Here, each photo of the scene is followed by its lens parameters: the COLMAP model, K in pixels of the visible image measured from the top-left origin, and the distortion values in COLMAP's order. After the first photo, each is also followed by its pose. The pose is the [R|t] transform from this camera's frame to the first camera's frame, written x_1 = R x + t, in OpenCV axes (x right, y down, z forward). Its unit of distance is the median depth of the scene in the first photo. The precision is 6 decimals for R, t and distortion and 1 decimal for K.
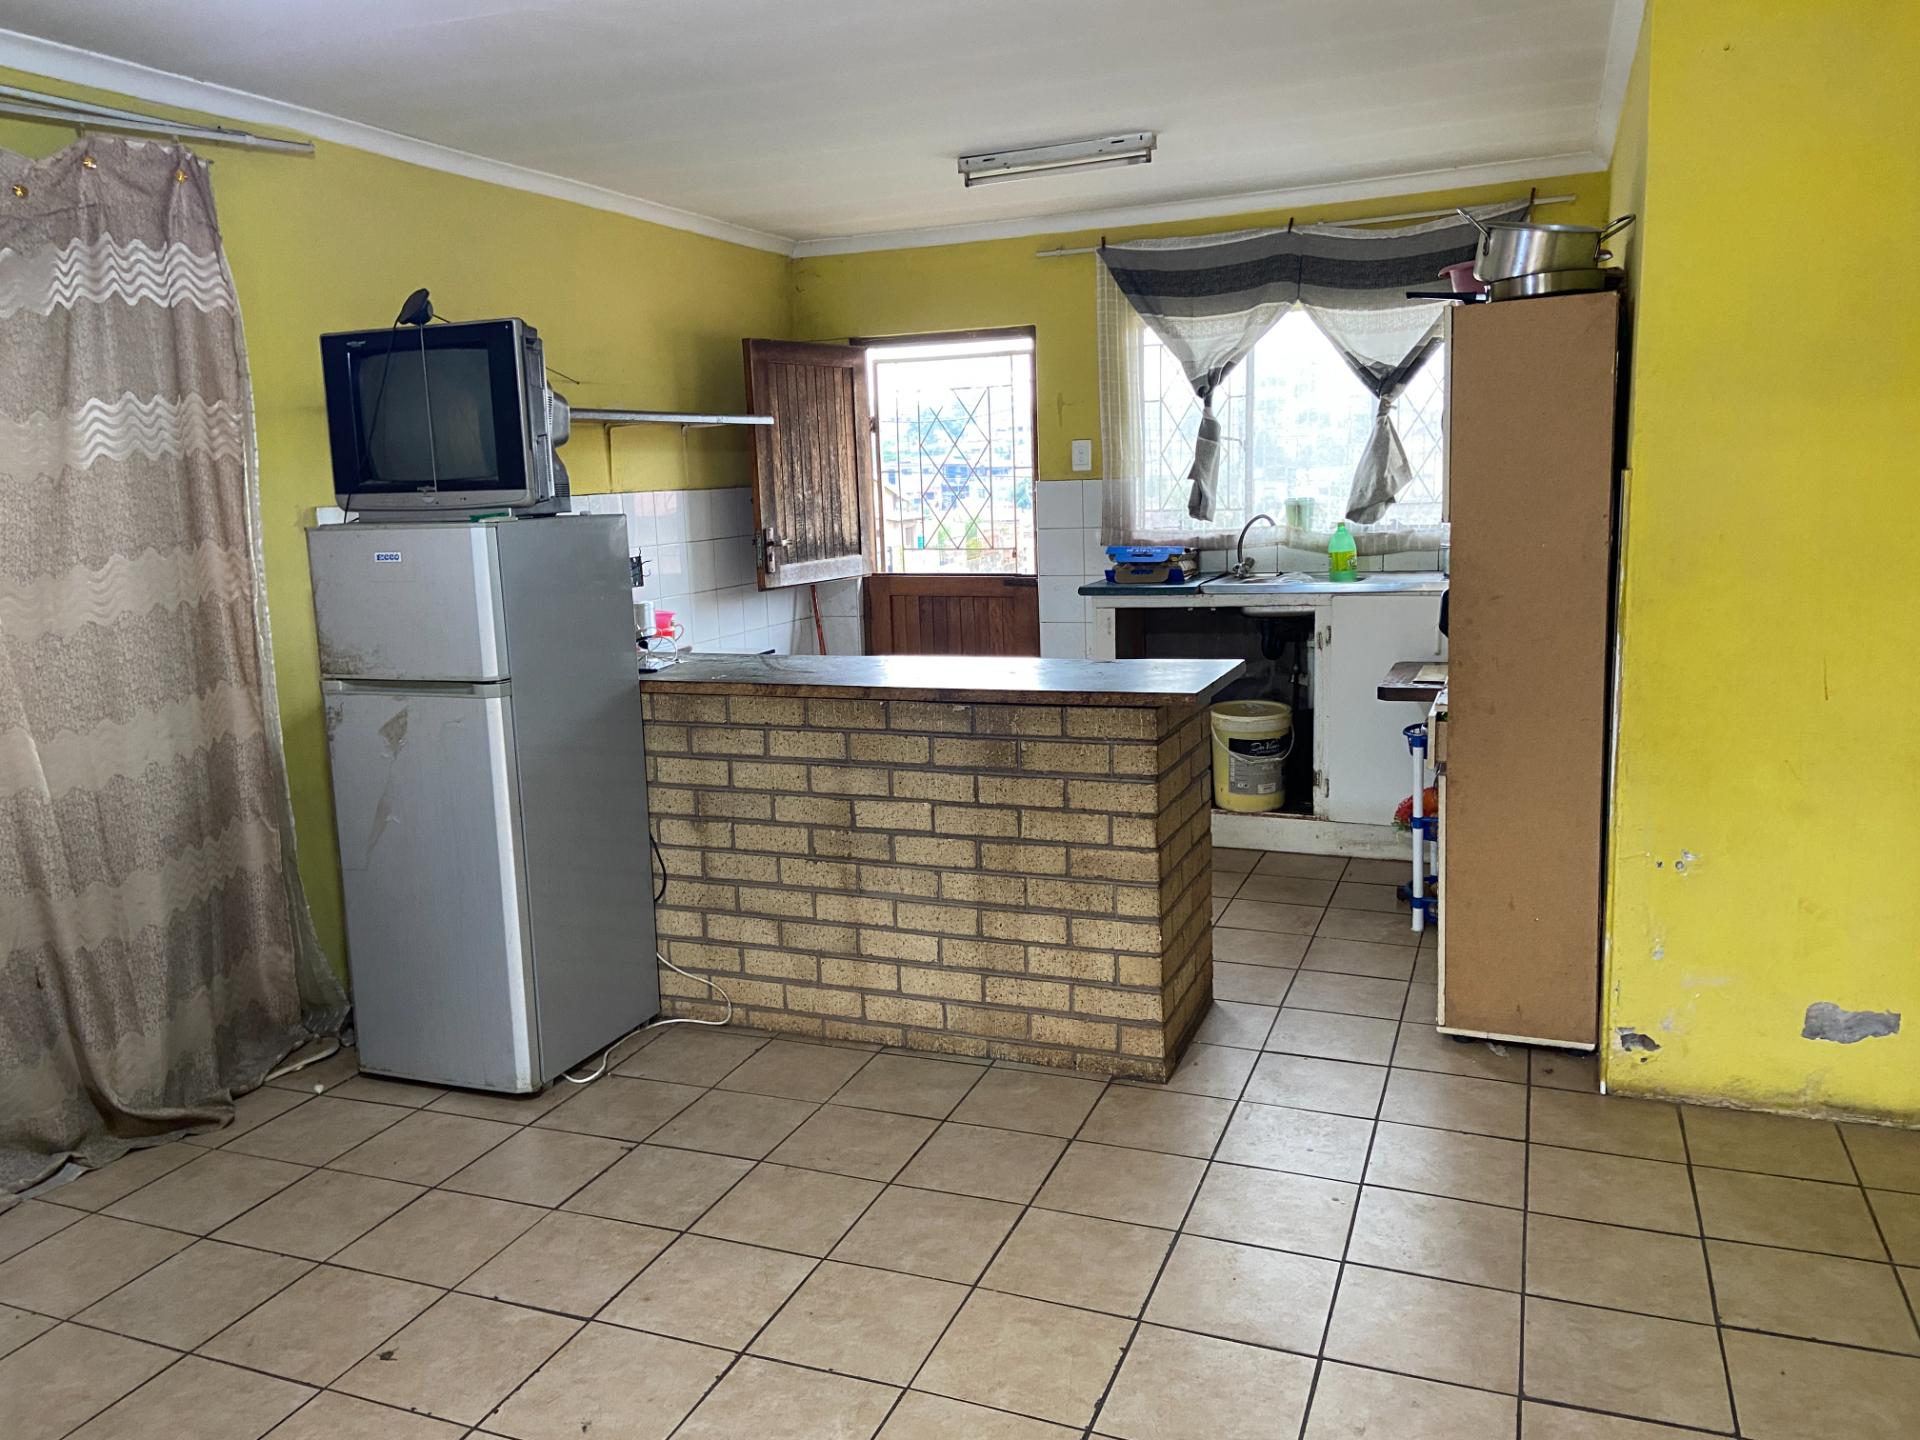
lens RADIAL K [[1438.6, 0, 962.2], [0, 1438.6, 703.7], [0, 0, 1]] dist [0.129190, -0.159427]
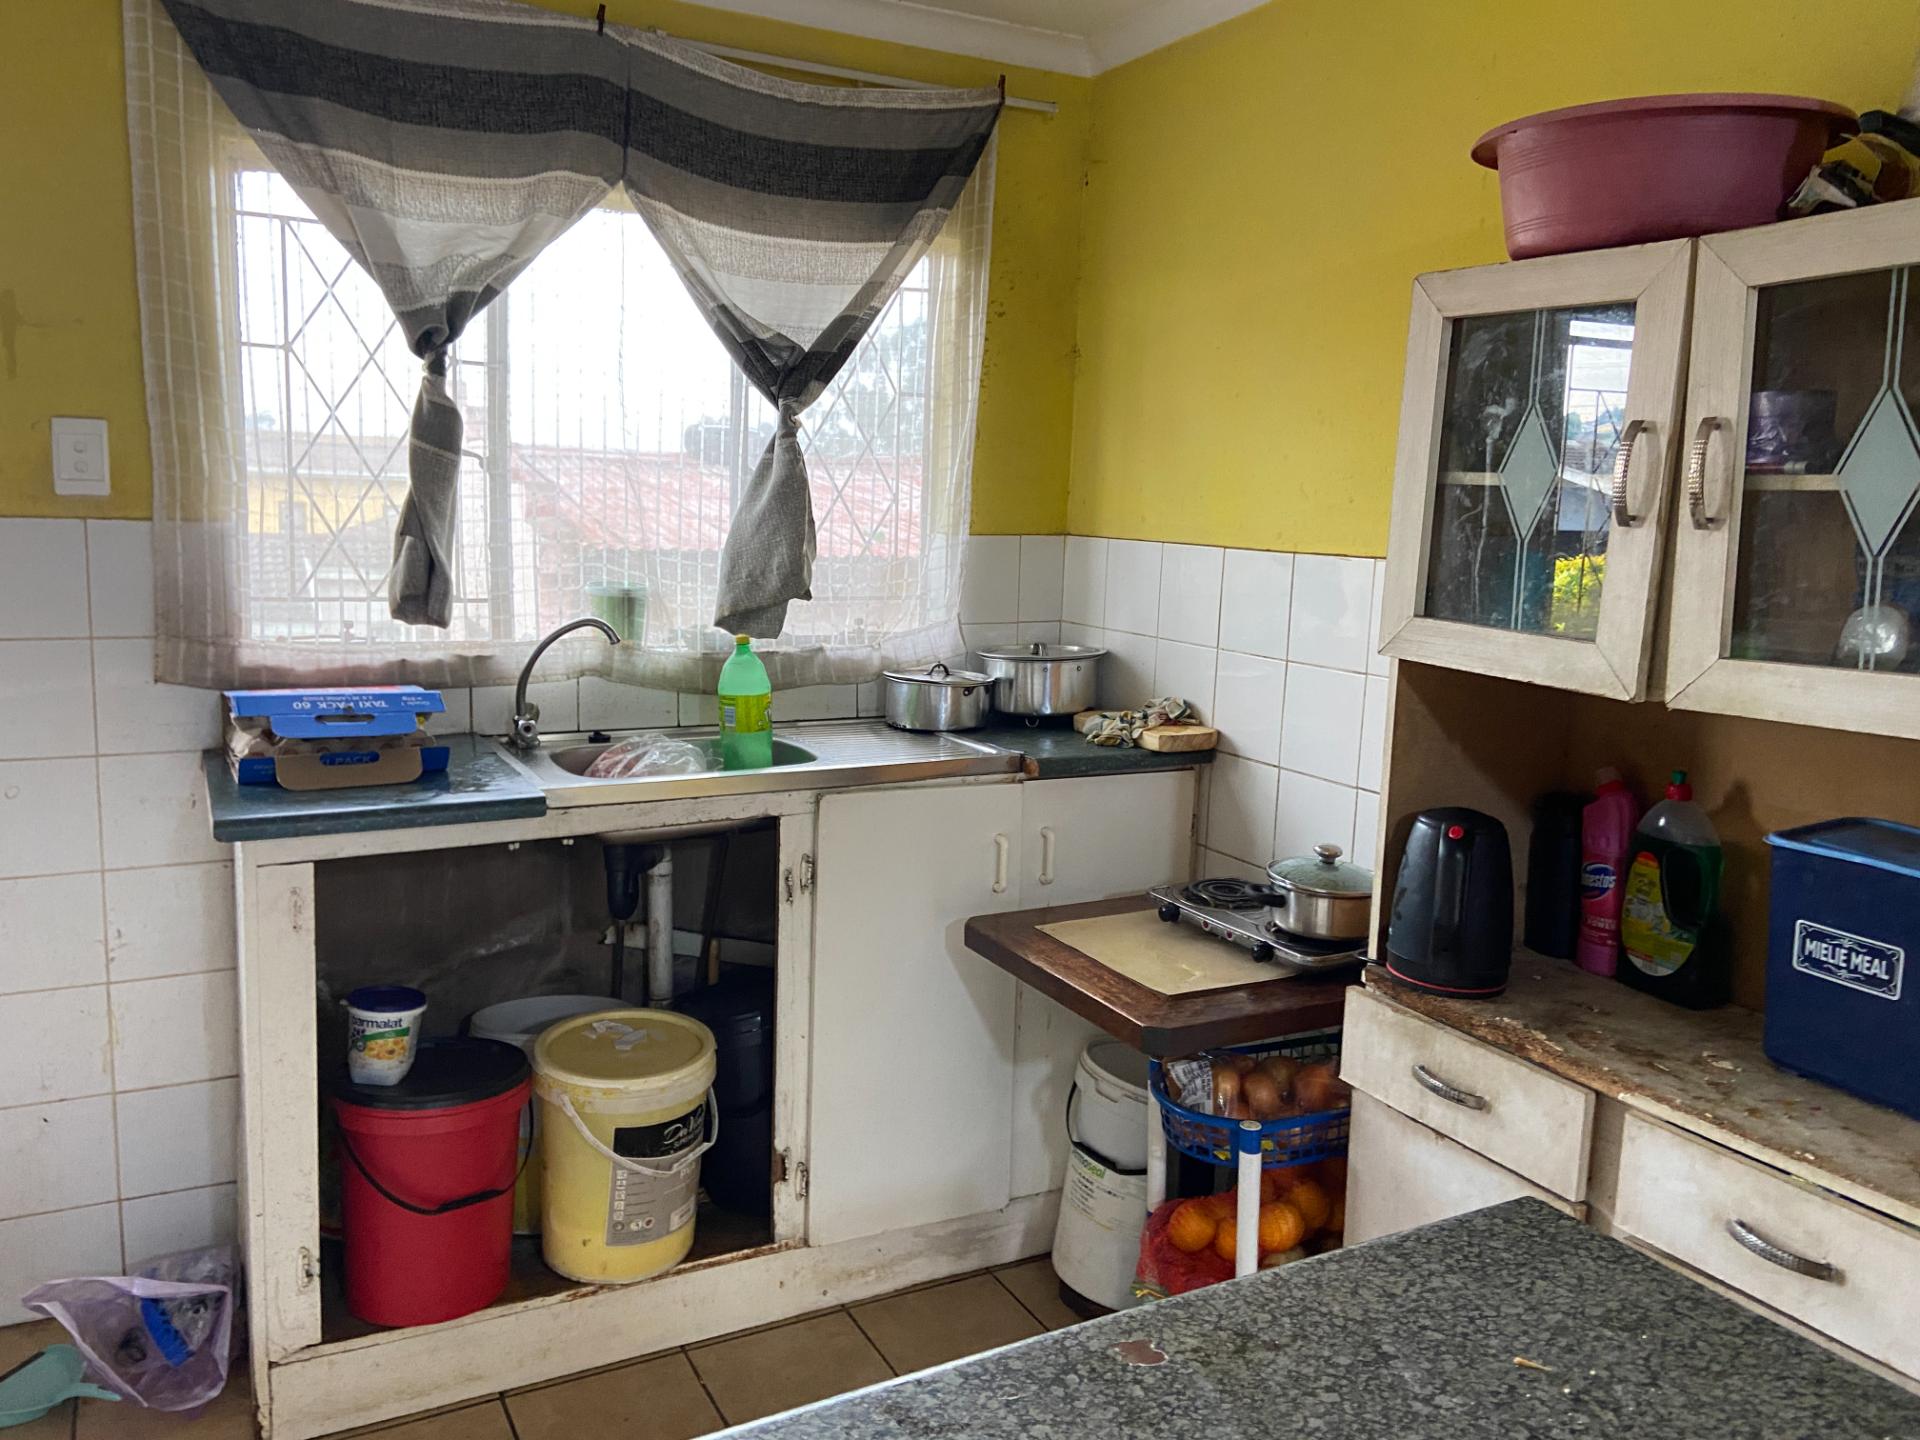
lens RADIAL K [[1438.6, 0, 963.0], [0, 1438.6, 711.8], [0, 0, 1]] dist [0.129190, -0.159427]
pose [[0.655808, -0.049626, 0.753295, -0.068715], [0.069342, 0.997579, 0.005351, -0.089986], [-0.751736, 0.048726, 0.657661, 0.571372]]
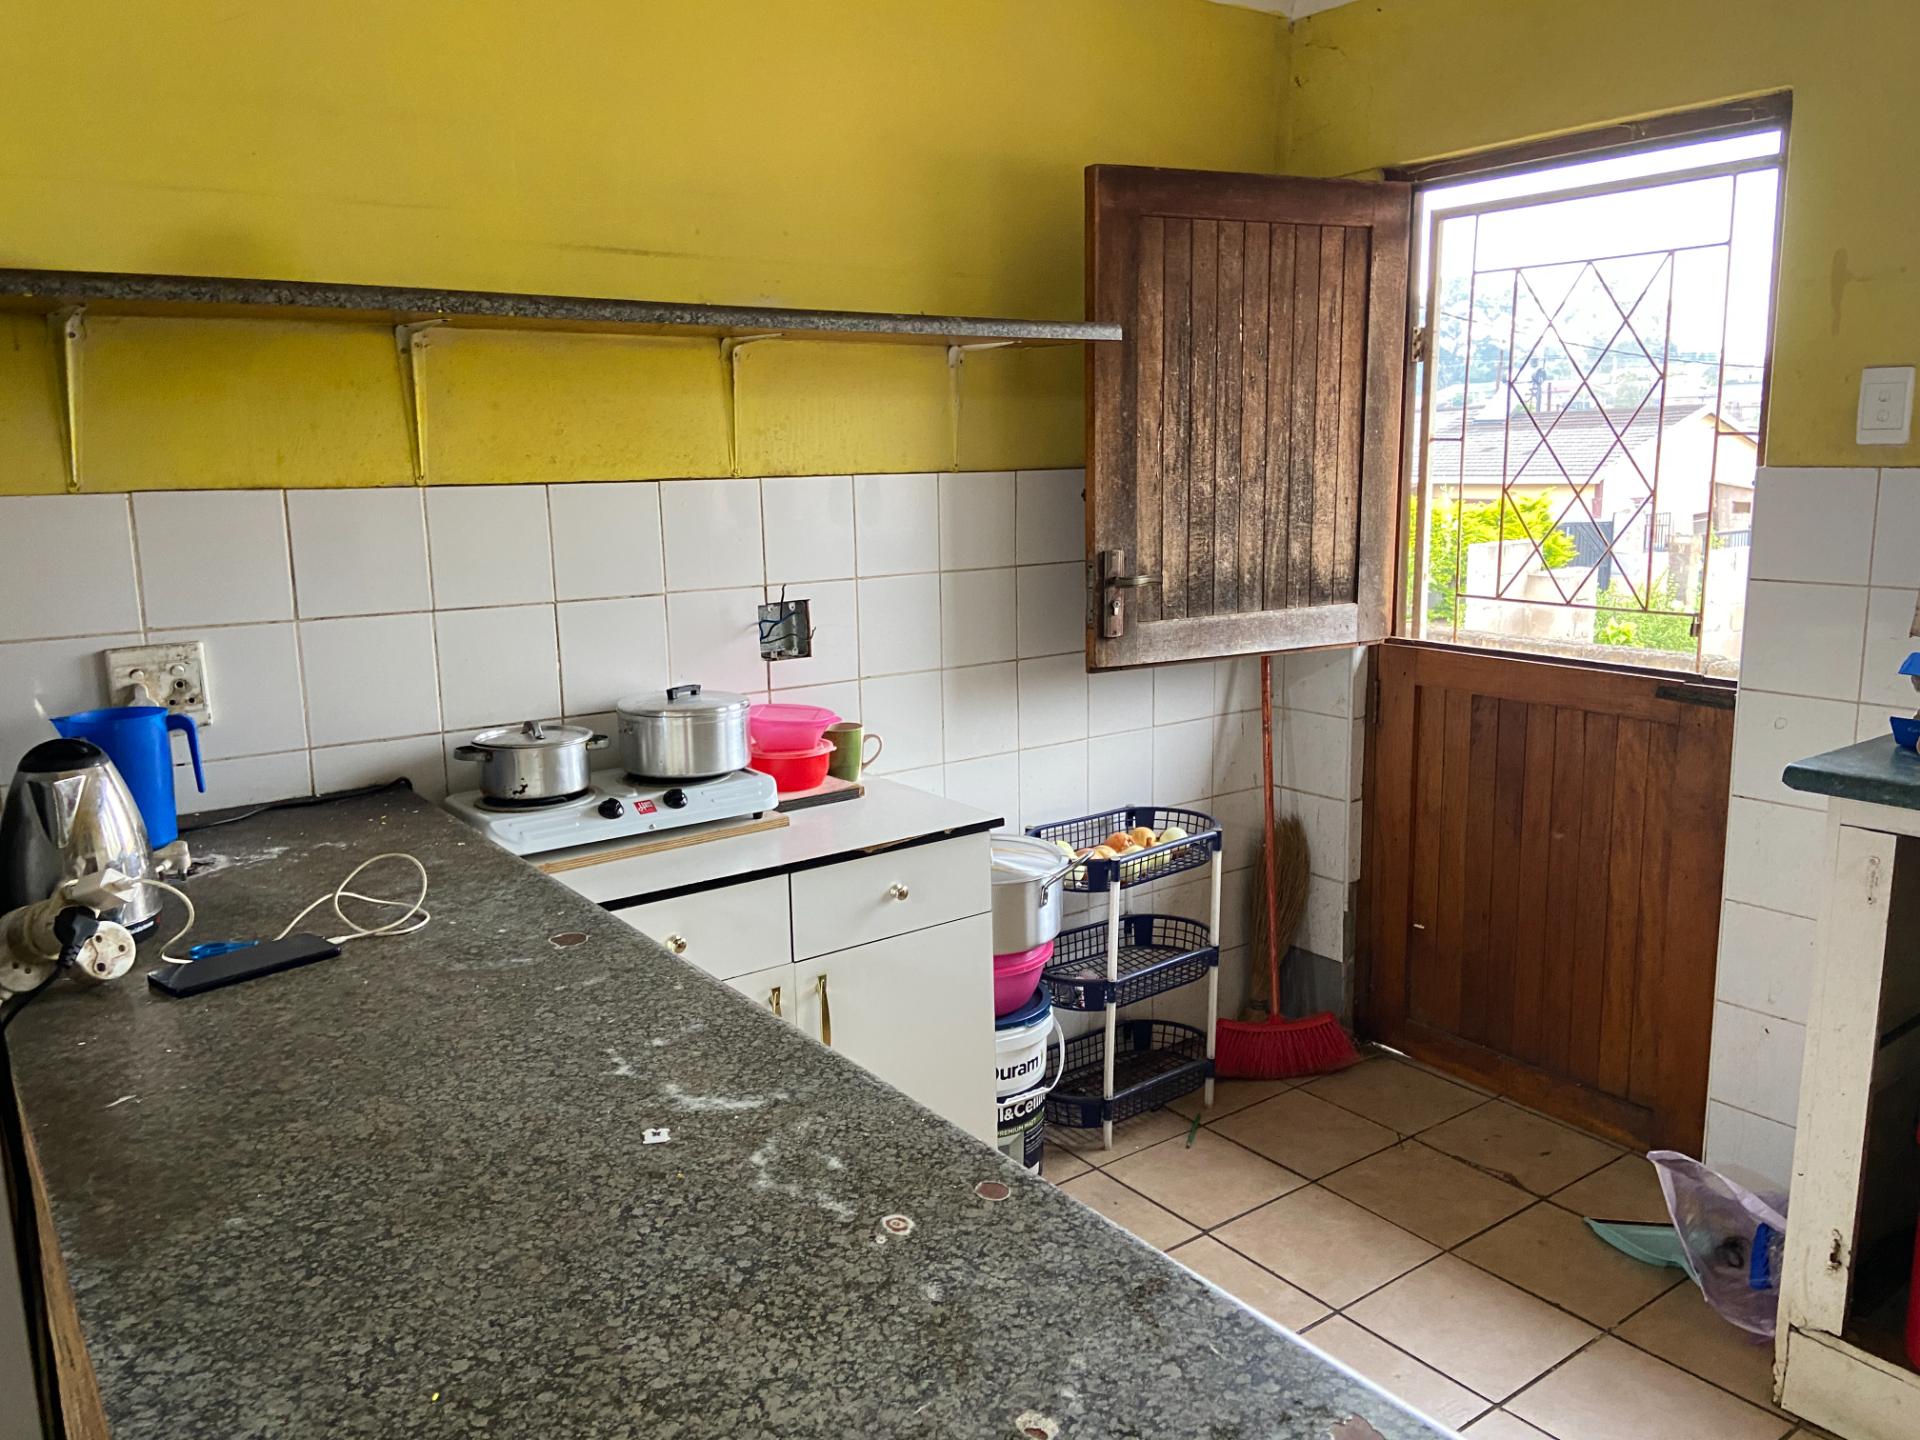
lens RADIAL K [[1438.6, 0, 973.4], [0, 1438.6, 708.3], [0, 0, 1]] dist [0.129190, -0.159427]
pose [[0.848189, 0.115559, -0.516935, 0.090955], [-0.099978, 0.993298, 0.058004, -0.089644], [0.520173, 0.002484, 0.854057, 0.535214]]
